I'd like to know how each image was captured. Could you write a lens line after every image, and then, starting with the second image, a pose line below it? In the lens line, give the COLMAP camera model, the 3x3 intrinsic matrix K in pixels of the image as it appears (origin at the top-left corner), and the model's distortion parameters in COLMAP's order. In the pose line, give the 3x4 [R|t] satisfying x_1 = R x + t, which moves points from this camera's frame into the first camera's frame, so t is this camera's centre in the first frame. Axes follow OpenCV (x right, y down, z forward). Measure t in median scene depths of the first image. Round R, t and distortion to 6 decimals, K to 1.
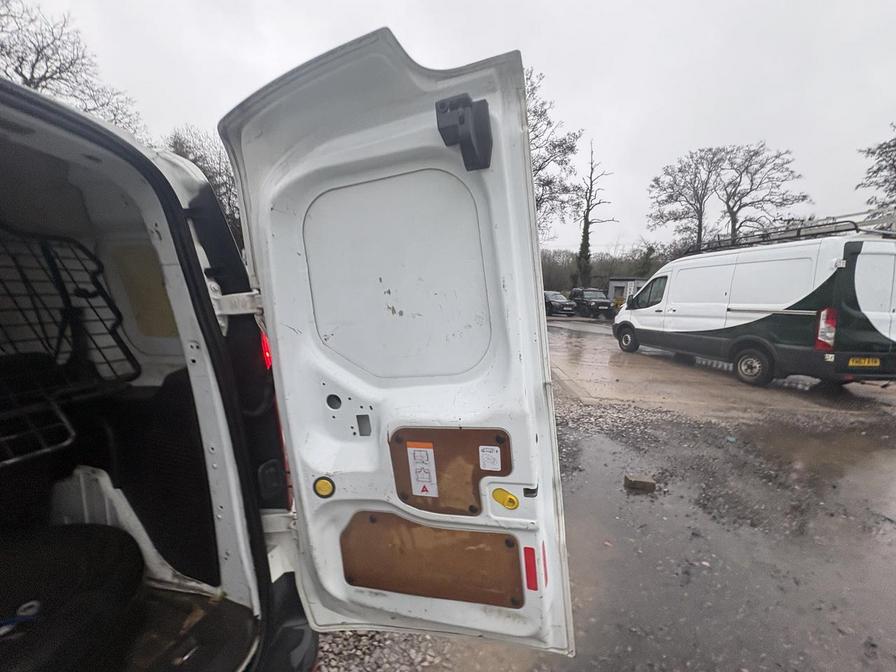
lens RADIAL K [[355.7, 0, 448.4], [0, 355.7, 336.5], [0, 0, 1]] dist [0.001022, -0.000205]
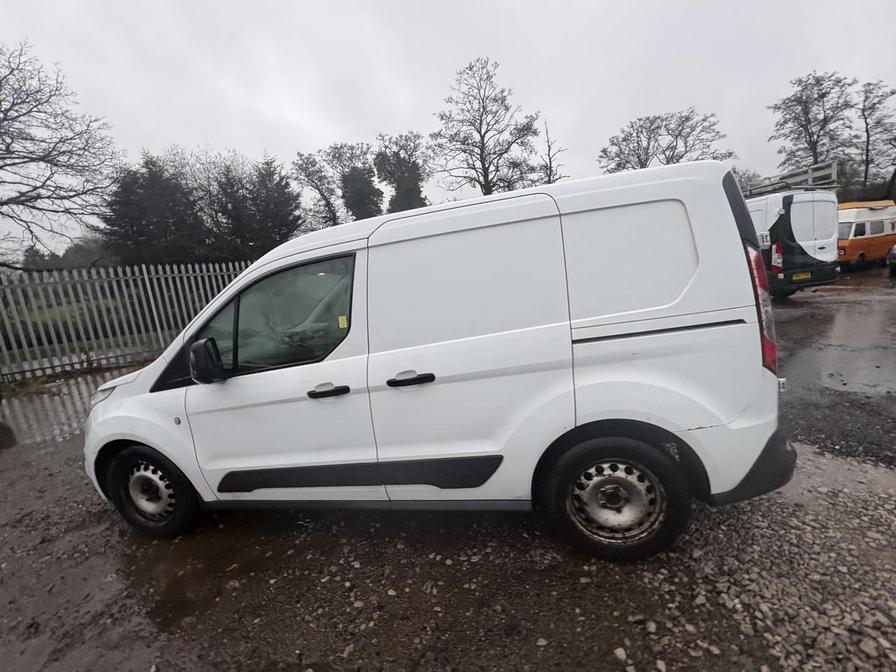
lens RADIAL K [[355.7, 0, 448.4], [0, 355.7, 336.5], [0, 0, 1]] dist [0.001022, -0.000205]
pose [[0.984117, -0.149046, 0.096431, -0.097172], [0.145320, 0.988378, 0.044621, 0.008465], [-0.101961, -0.029898, 0.994339, -0.069968]]
